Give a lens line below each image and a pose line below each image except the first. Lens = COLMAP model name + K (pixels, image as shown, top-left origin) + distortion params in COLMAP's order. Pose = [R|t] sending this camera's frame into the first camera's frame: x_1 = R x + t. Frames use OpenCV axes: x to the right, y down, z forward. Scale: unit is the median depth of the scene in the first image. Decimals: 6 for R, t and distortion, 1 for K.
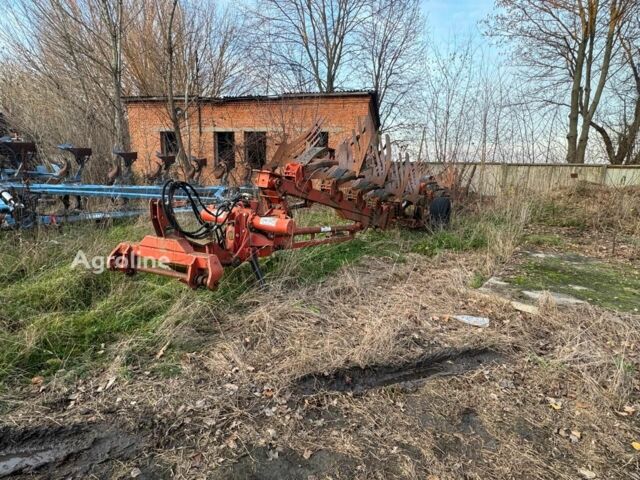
lens RADIAL K [[333.8, 0, 320.0], [0, 333.8, 240.0], [0, 0, 1]] dist [0.000892, -0.000109]
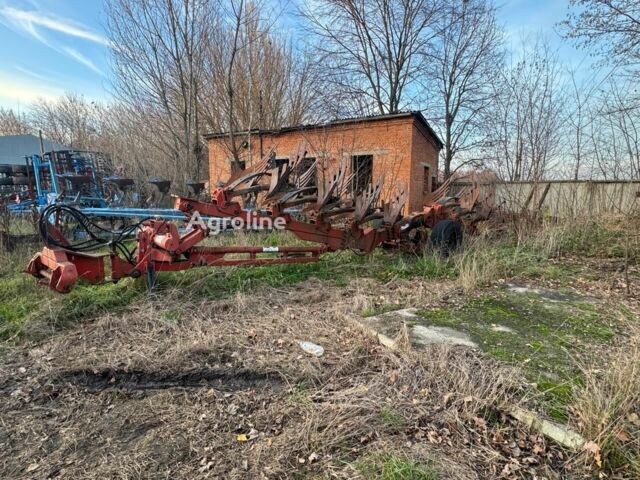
lens RADIAL K [[333.8, 0, 320.0], [0, 333.8, 240.0], [0, 0, 1]] dist [0.000892, -0.000109]
pose [[0.955486, 0.024199, -0.294042, 0.163035], [-0.043734, 0.997237, -0.060044, -0.001712], [0.291777, 0.070231, 0.953904, 0.014776]]
